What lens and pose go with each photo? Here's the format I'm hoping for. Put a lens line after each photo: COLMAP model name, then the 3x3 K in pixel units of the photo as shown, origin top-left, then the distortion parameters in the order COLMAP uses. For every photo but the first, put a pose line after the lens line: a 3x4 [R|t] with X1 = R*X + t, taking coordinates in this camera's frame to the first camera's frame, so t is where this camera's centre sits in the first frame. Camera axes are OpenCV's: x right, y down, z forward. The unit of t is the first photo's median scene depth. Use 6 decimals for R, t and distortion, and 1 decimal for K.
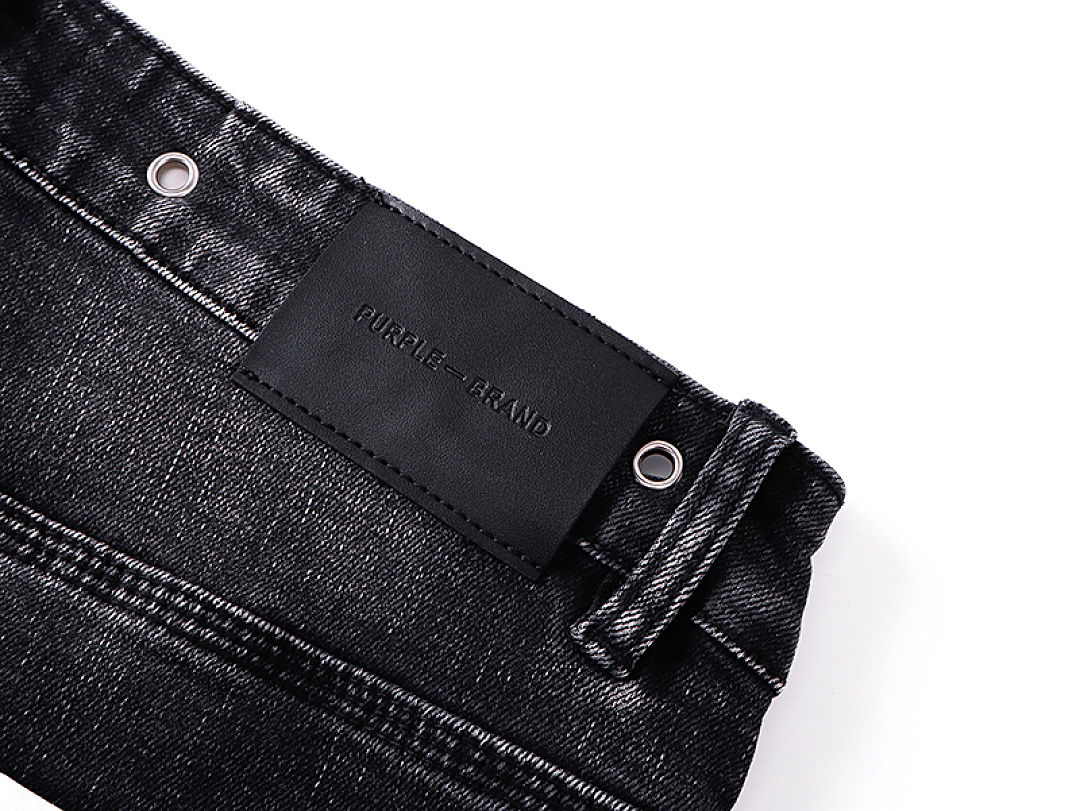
lens RADIAL K [[1452.6, 0, 540.0], [0, 1452.6, 405.5], [0, 0, 1]] dist [-0.010127, -0.055590]
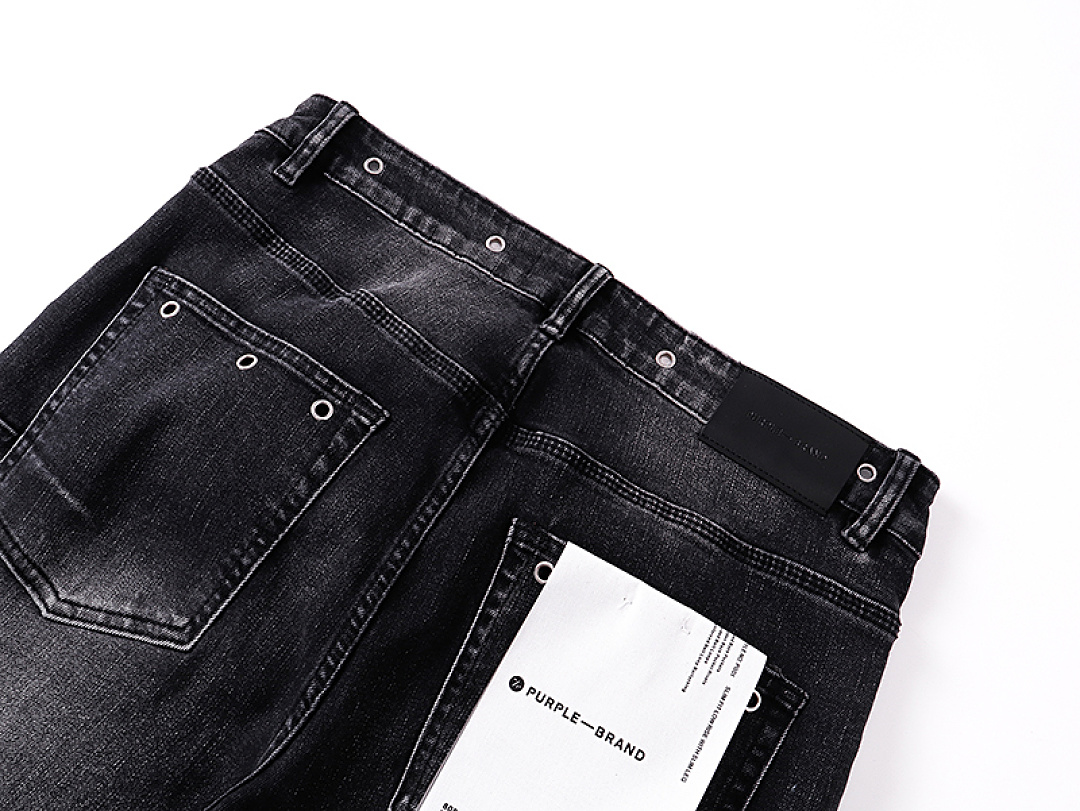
lens RADIAL K [[956.3, 0, 540.0], [0, 956.3, 405.5], [0, 0, 1]] dist [-0.009103, 0.004522]
pose [[0.999818, 0.015219, -0.011528, -0.497674], [-0.016243, 0.995374, -0.094691, 0.094393], [0.010033, 0.094861, 0.995440, -0.741057]]
